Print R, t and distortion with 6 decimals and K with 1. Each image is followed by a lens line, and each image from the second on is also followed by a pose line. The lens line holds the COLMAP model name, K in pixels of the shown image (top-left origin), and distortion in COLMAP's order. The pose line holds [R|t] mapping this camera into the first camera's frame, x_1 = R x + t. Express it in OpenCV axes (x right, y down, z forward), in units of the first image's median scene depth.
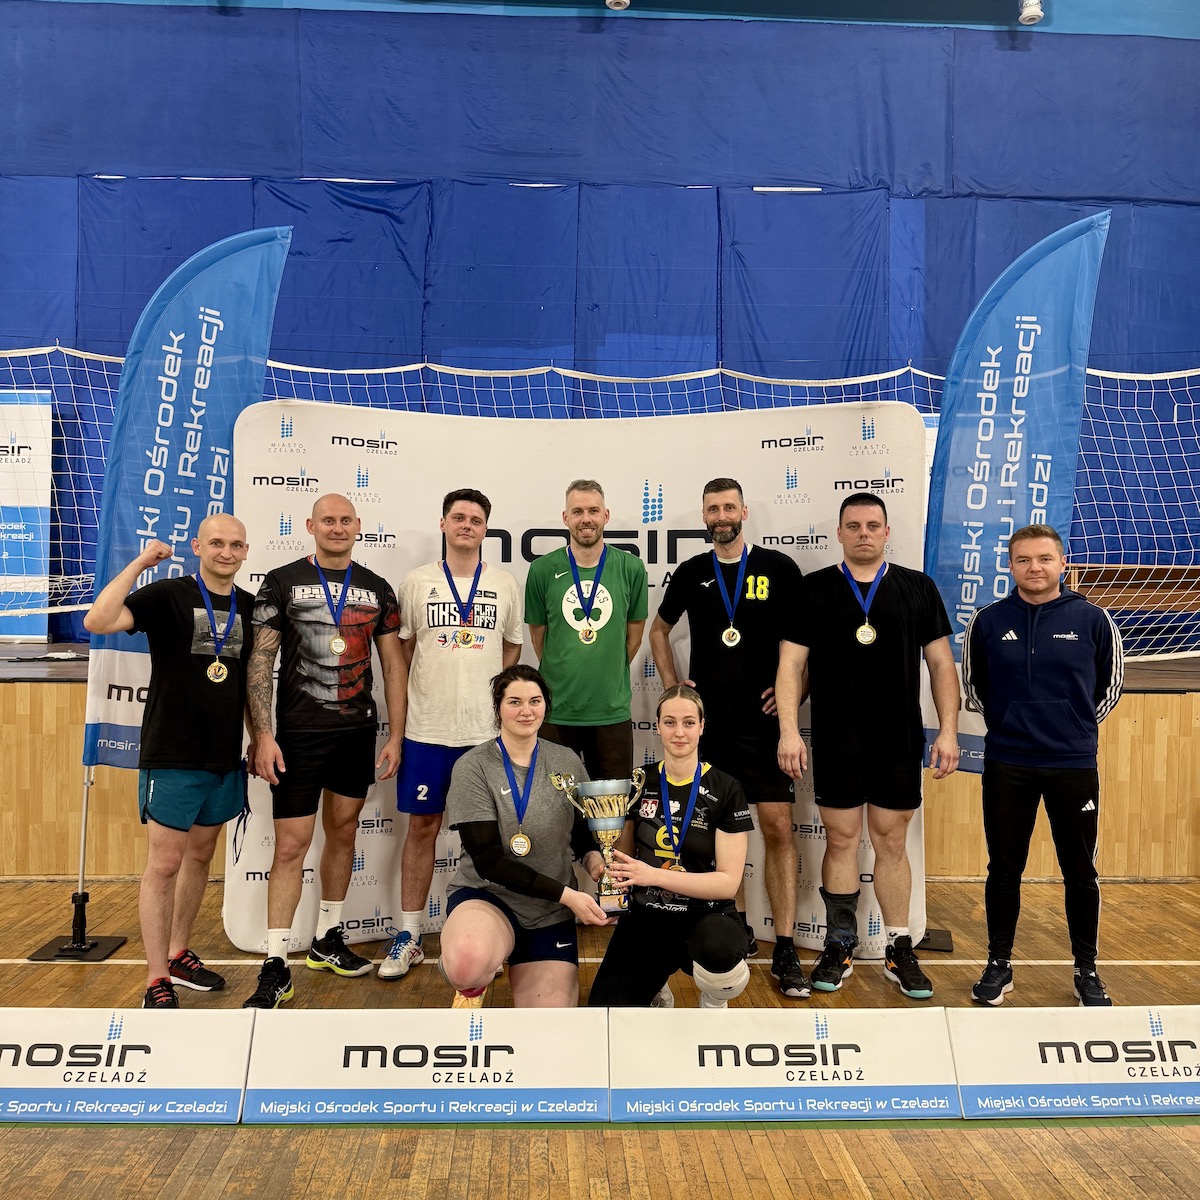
lens RADIAL K [[1116.2, 0, 597.1], [0, 1116.2, 601.7], [0, 0, 1]] dist [0.017629, -0.026870]
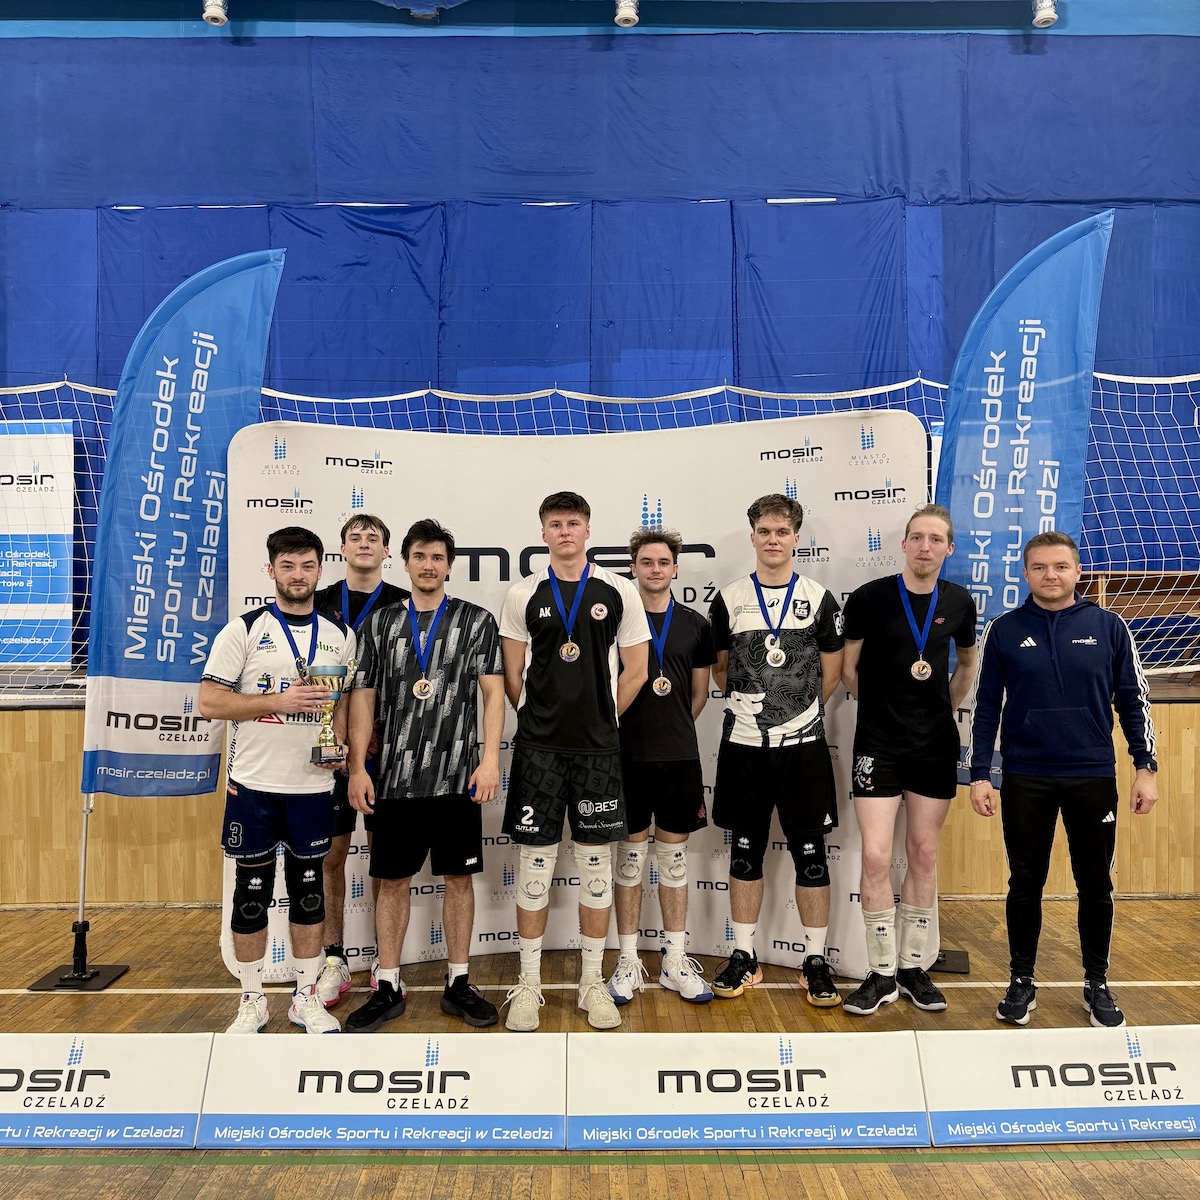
lens RADIAL K [[1115.2, 0, 601.1], [0, 1115.2, 603.3], [0, 0, 1]] dist [0.014460, -0.020146]
pose [[0.999379, -0.018280, -0.030109, 0.033363], [0.017862, 0.999742, -0.014065, -0.000307], [0.030358, 0.013519, 0.999448, 0.016500]]
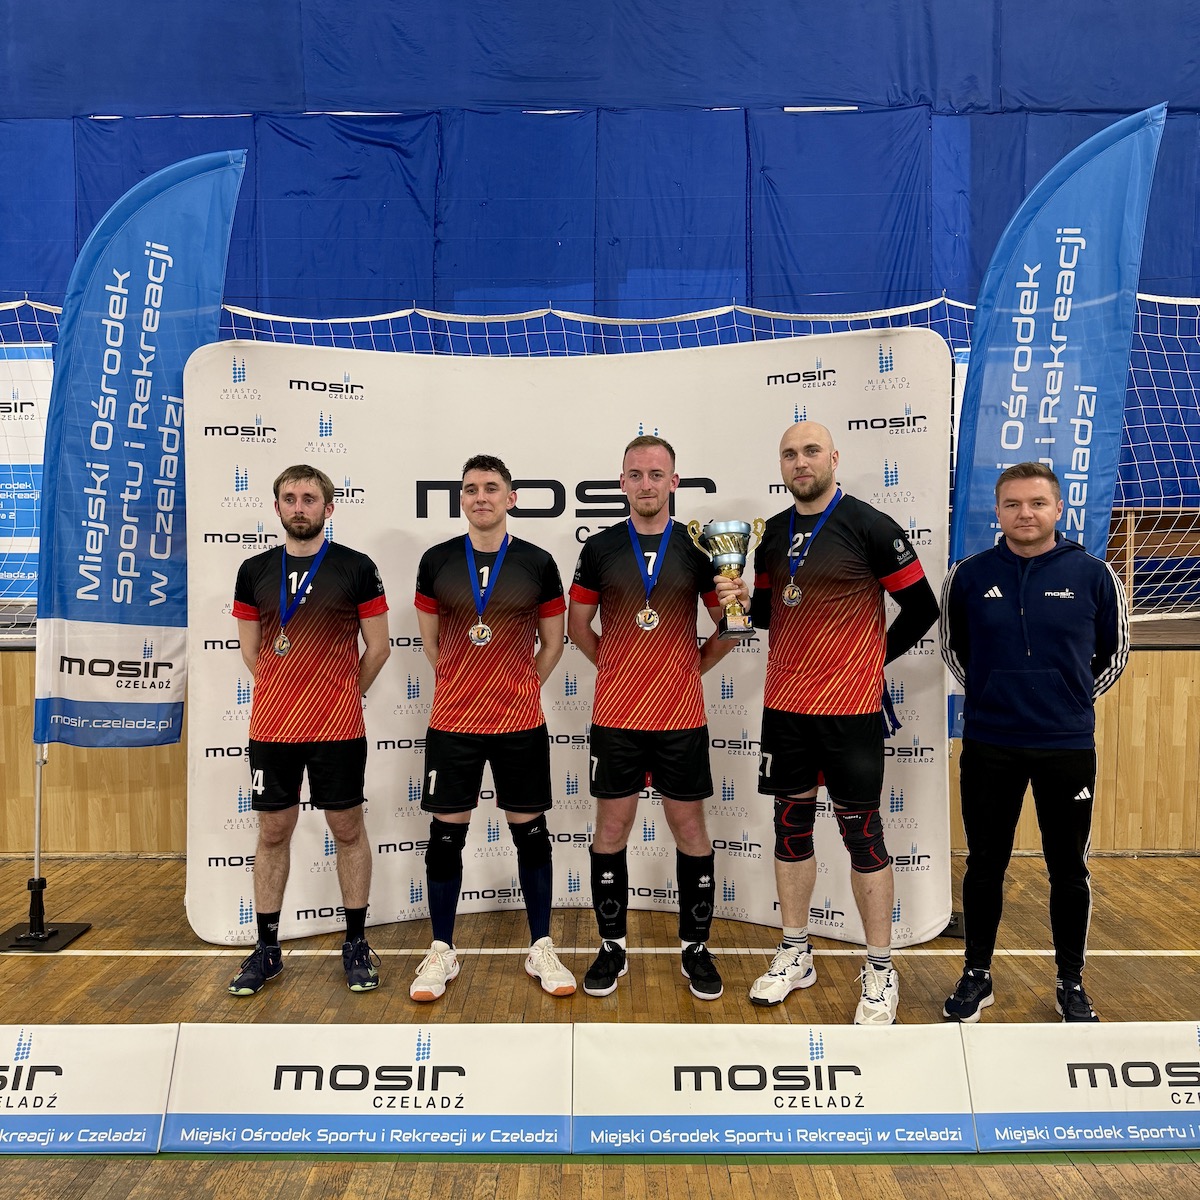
lens RADIAL K [[1124.9, 0, 602.1], [0, 1124.9, 603.2], [0, 0, 1]] dist [-0.010701, 0.007906]
pose [[0.999008, -0.011894, -0.042923, 0.050338], [0.013849, 0.998867, 0.045535, -0.005645], [0.042333, -0.046085, 0.998040, 0.088184]]
